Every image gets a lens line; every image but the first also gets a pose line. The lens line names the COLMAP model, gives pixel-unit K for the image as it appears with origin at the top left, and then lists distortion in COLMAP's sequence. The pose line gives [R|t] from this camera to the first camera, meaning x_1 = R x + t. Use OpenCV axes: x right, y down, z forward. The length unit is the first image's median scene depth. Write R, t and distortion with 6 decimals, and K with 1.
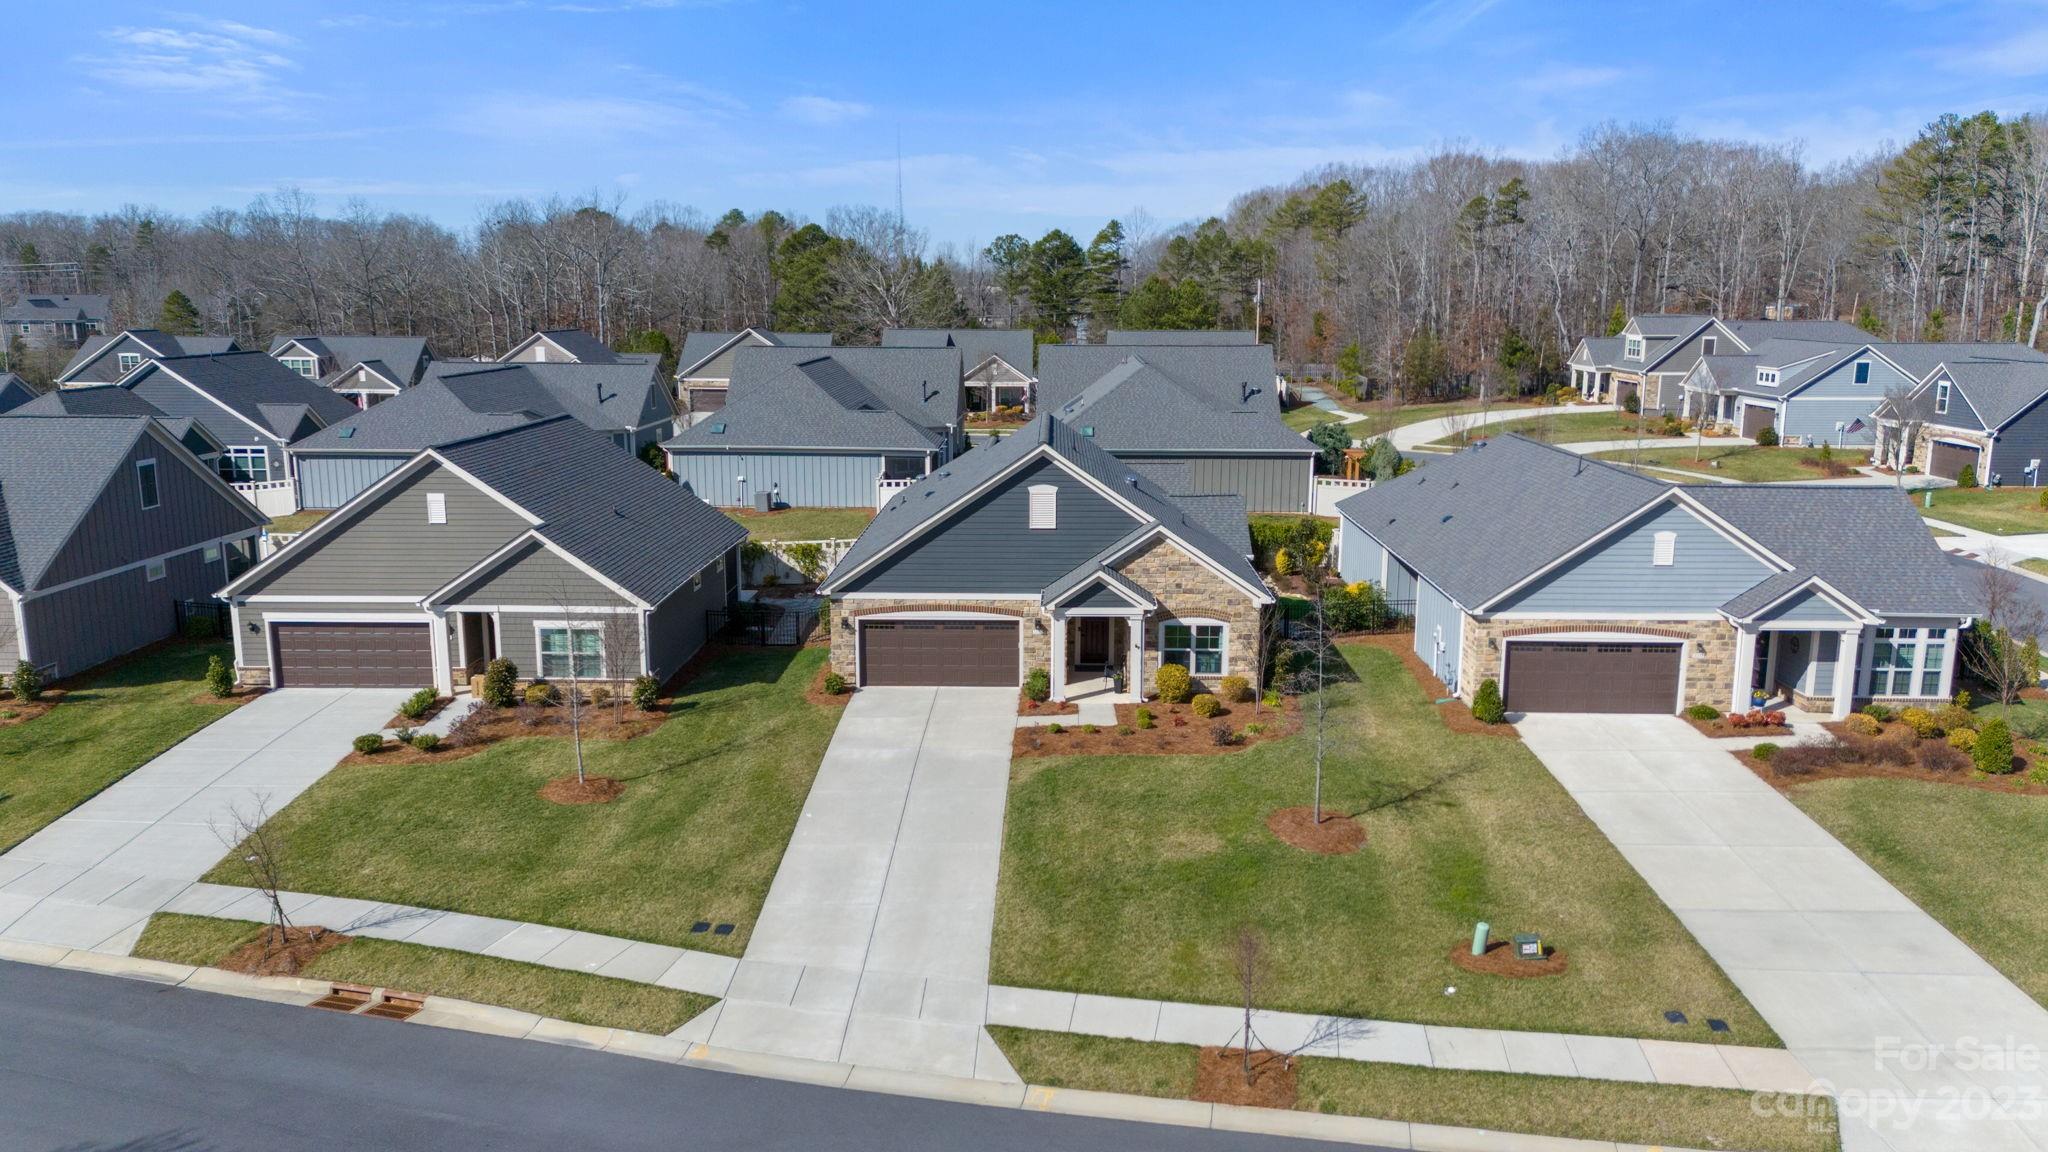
lens RADIAL K [[1493.7, 0, 1024.7], [0, 1493.7, 576.9], [0, 0, 1]] dist [0.084201, -0.091854]
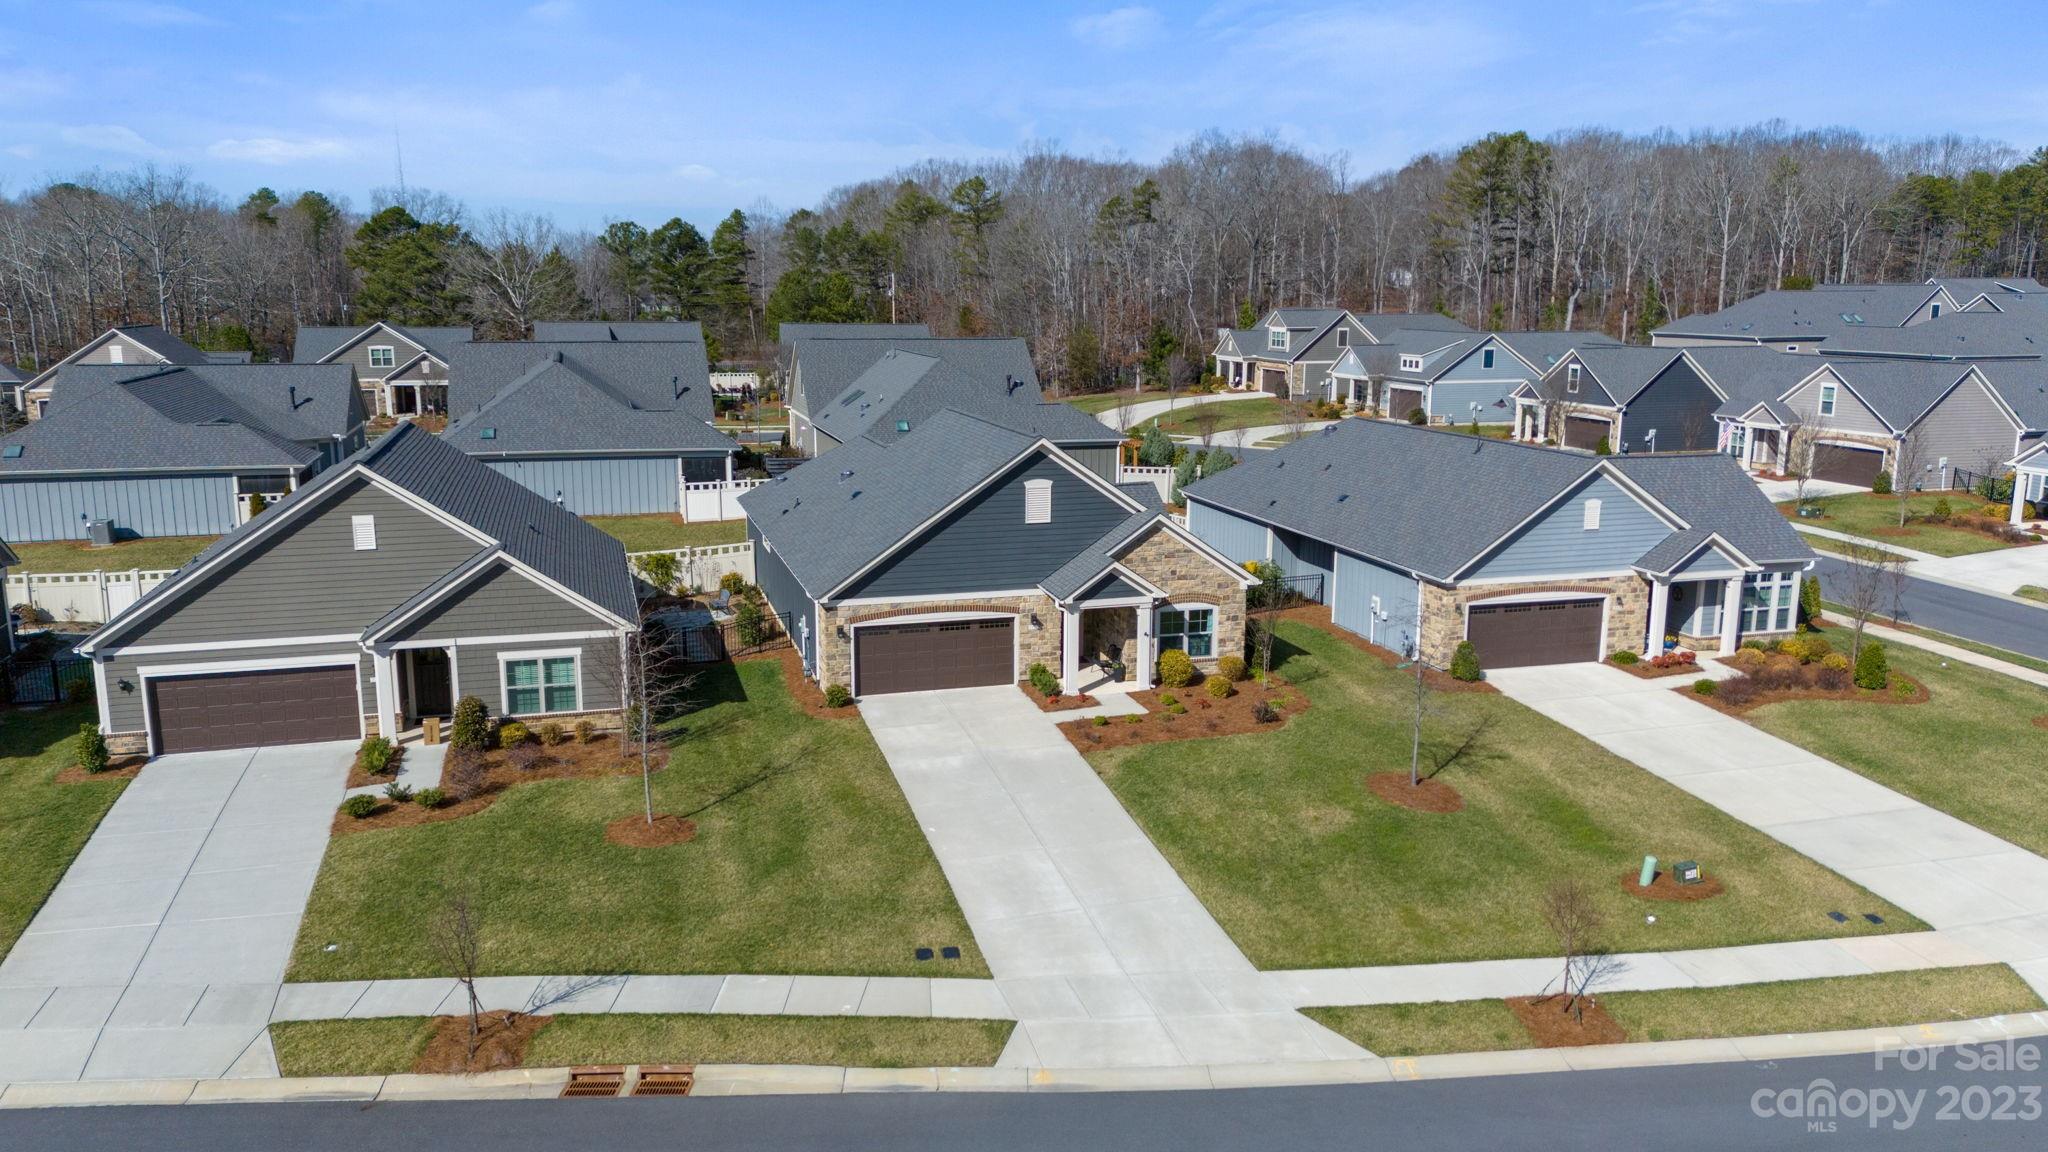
lens RADIAL K [[1493.7, 0, 1027.4], [0, 1493.7, 594.5], [0, 0, 1]] dist [0.084201, -0.091854]
pose [[0.951652, -0.060737, 0.301115, -0.297463], [0.056068, 0.998135, 0.024135, -0.009374], [-0.302019, -0.006085, 0.953282, 0.054360]]
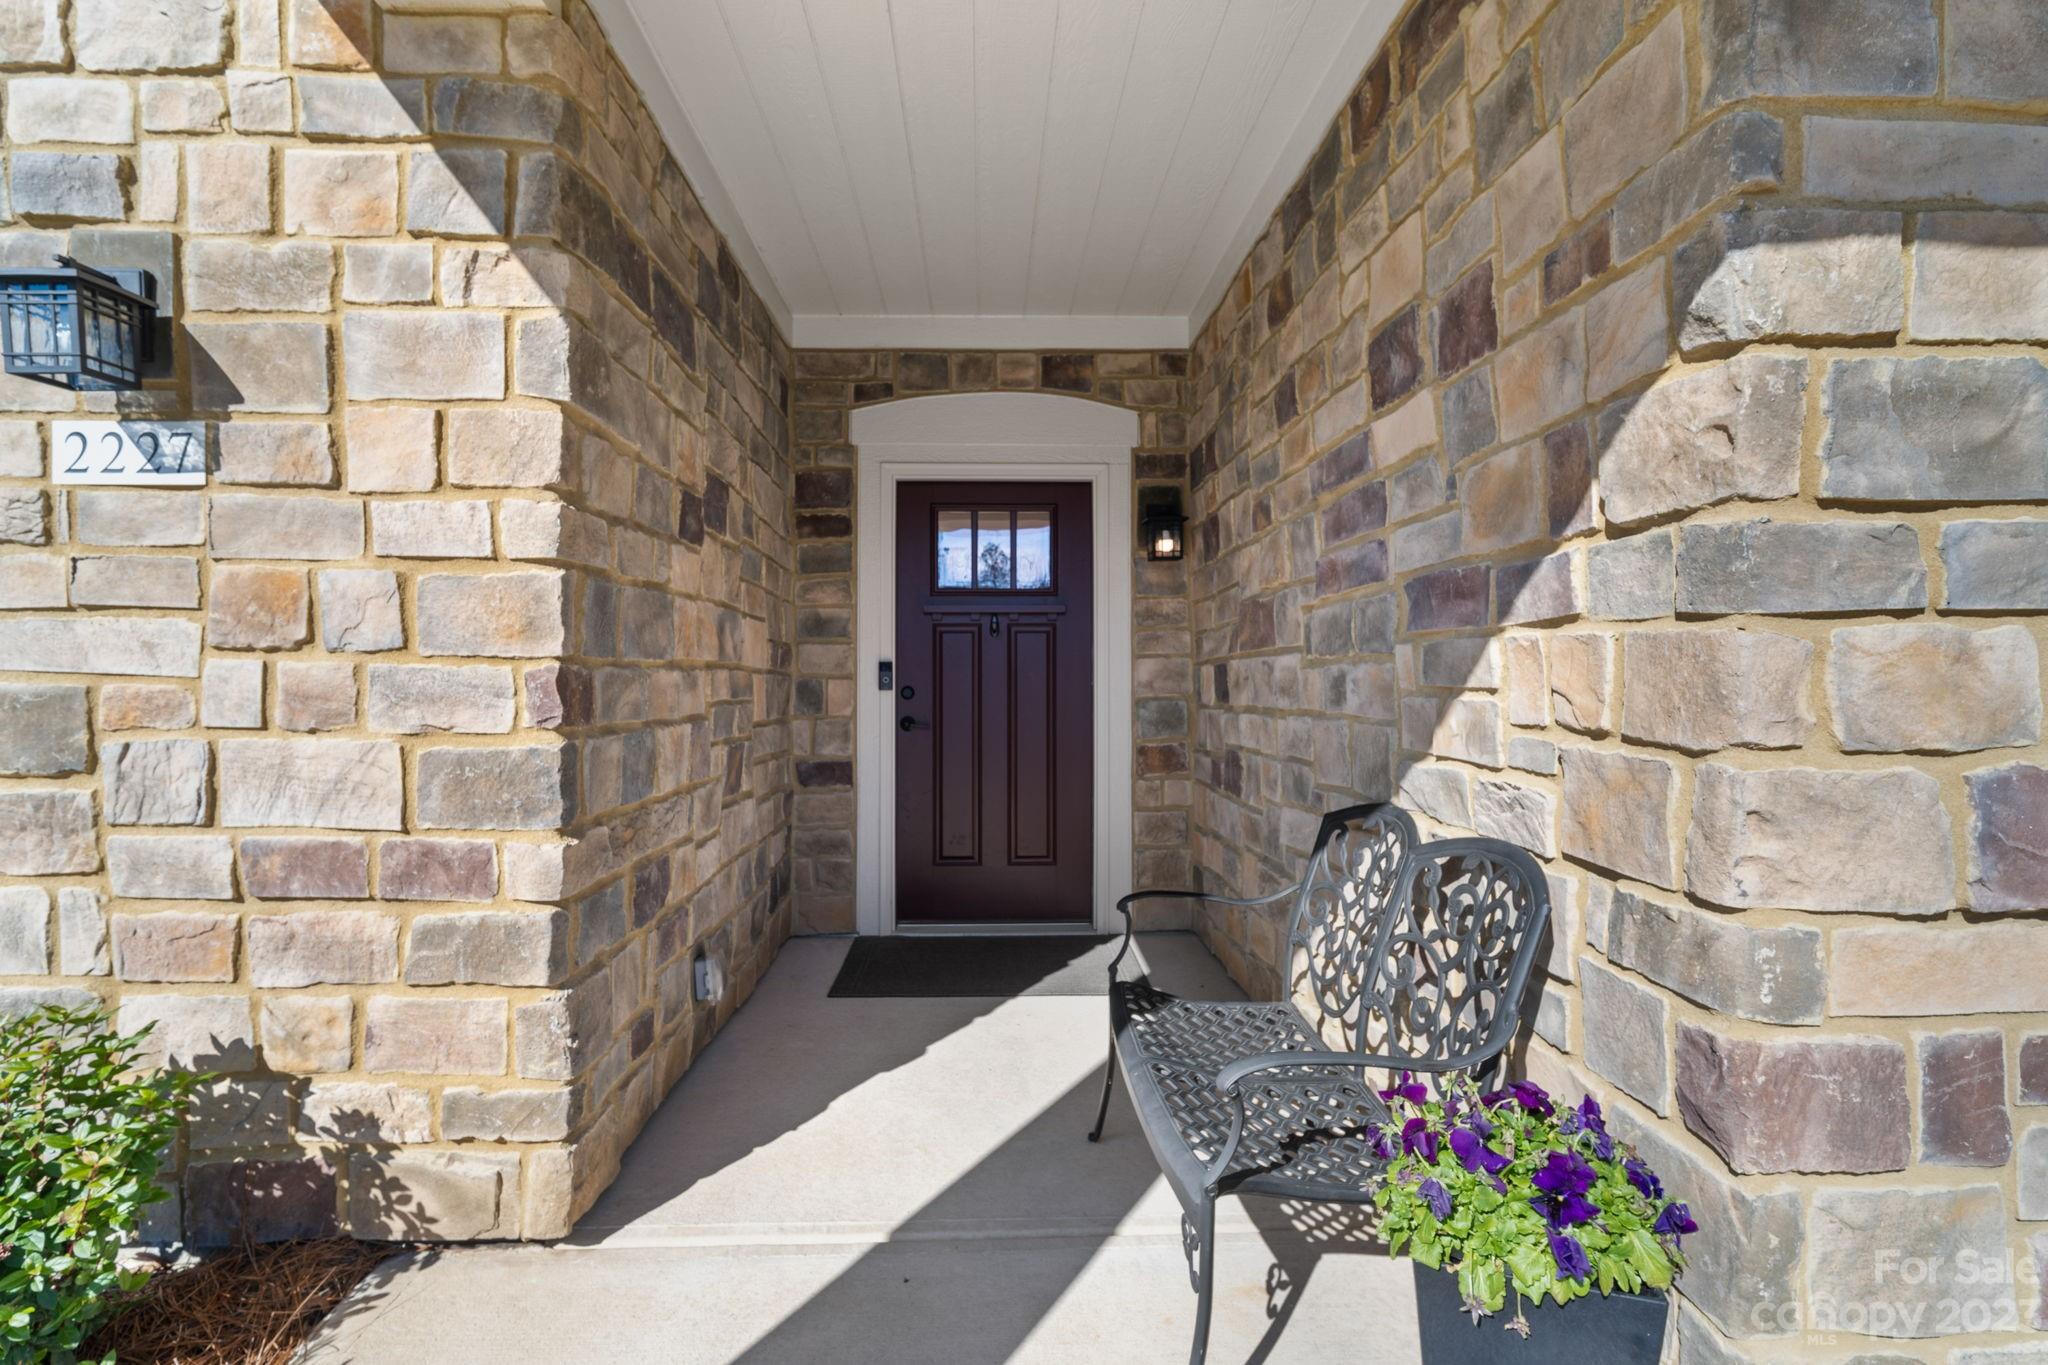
lens RADIAL K [[982.3, 0, 1012.5], [0, 982.3, 680.4], [0, 0, 1]] dist [-0.016179, 0.000550]
pose [[0.998687, -0.005477, 0.050932, 0.047161], [0.014923, 0.982249, -0.186986, 0.056771], [-0.049004, 0.187501, 0.981041, 0.971391]]
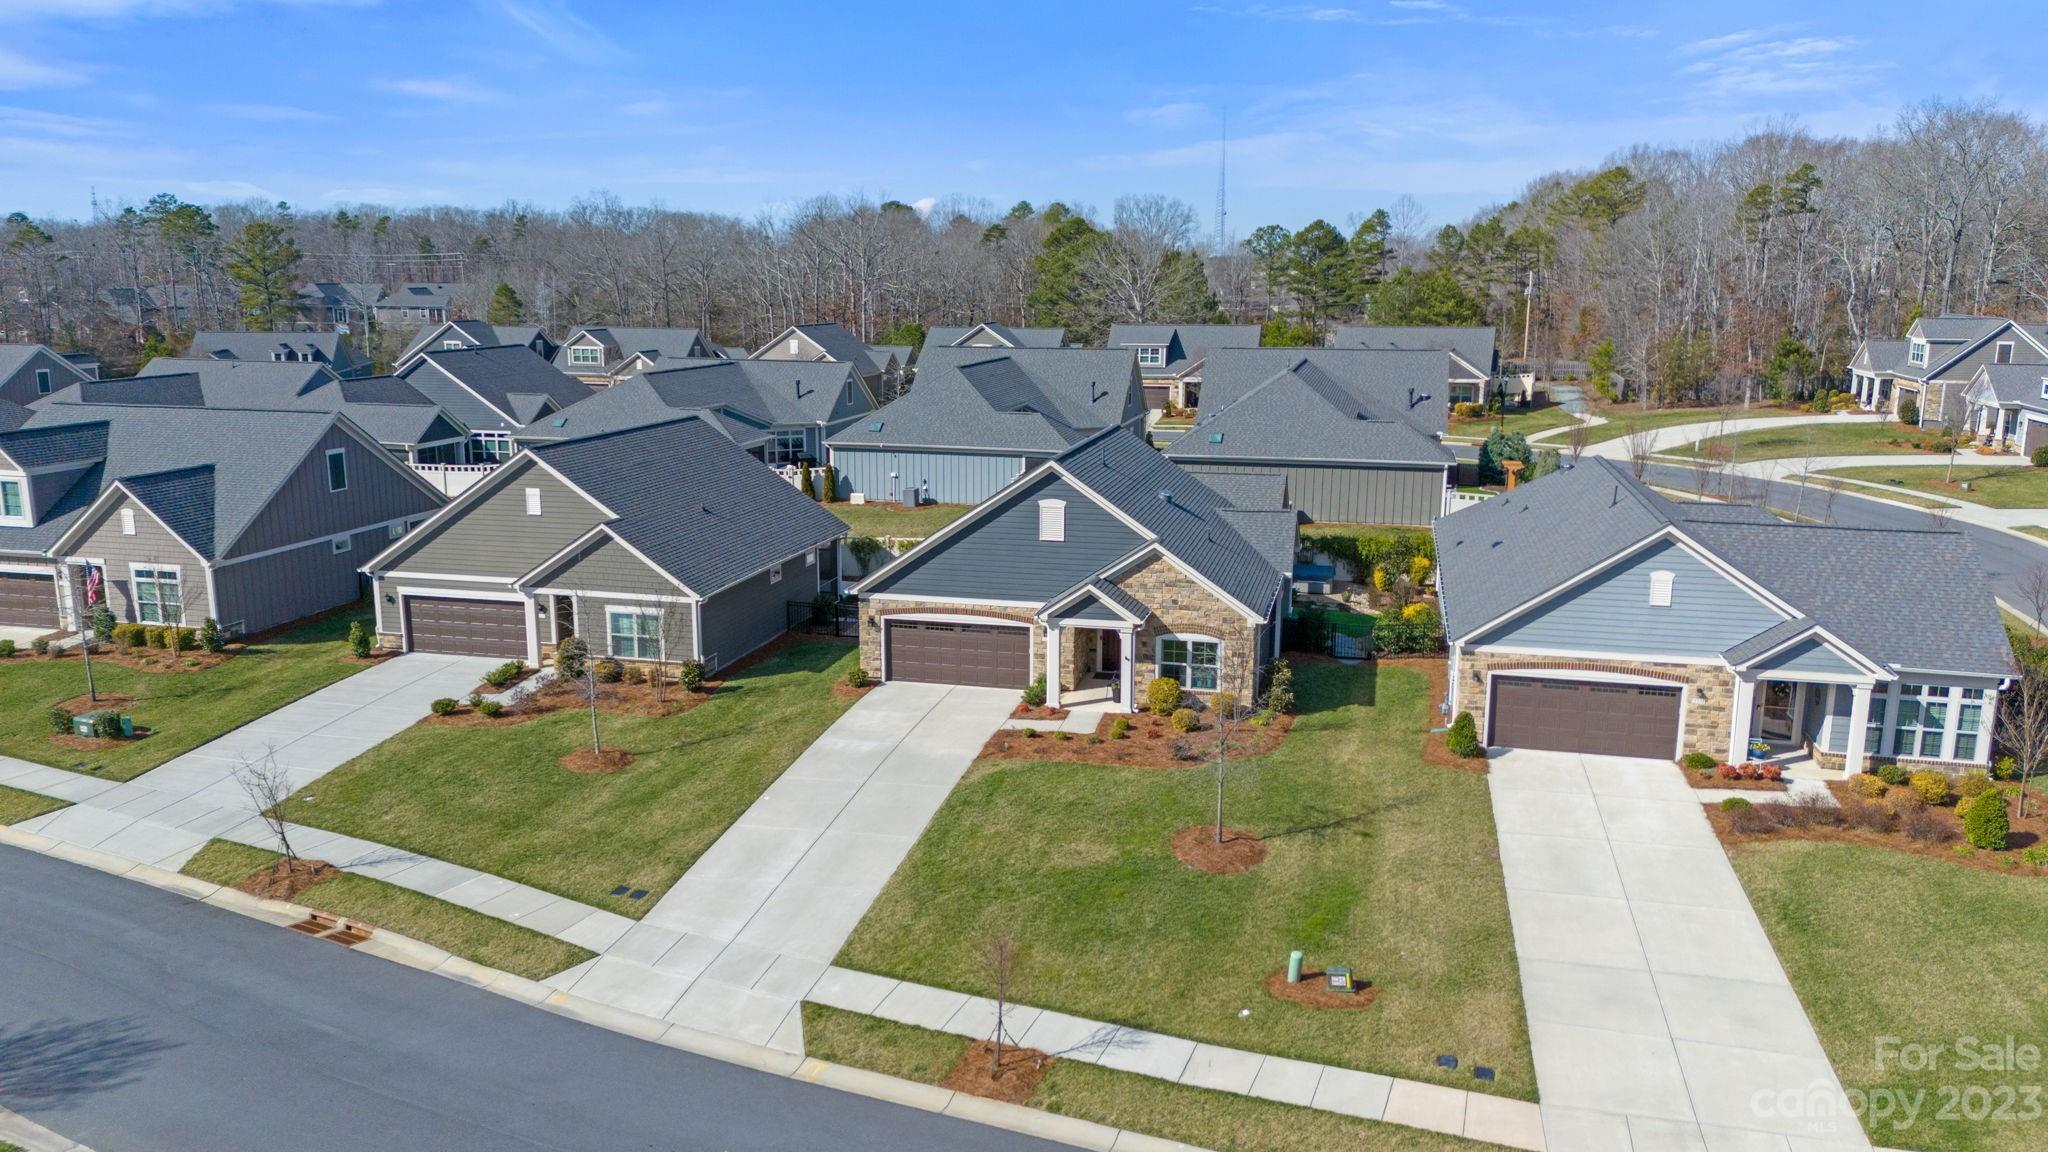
lens RADIAL K [[1493.7, 0, 1024.0], [0, 1493.7, 587.5], [0, 0, 1]] dist [0.084201, -0.091854]
pose [[0.976588, 0.045808, -0.210184, 0.214352], [-0.042084, 0.998868, 0.022156, -0.022101], [0.210961, -0.012791, 0.977411, -0.025212]]
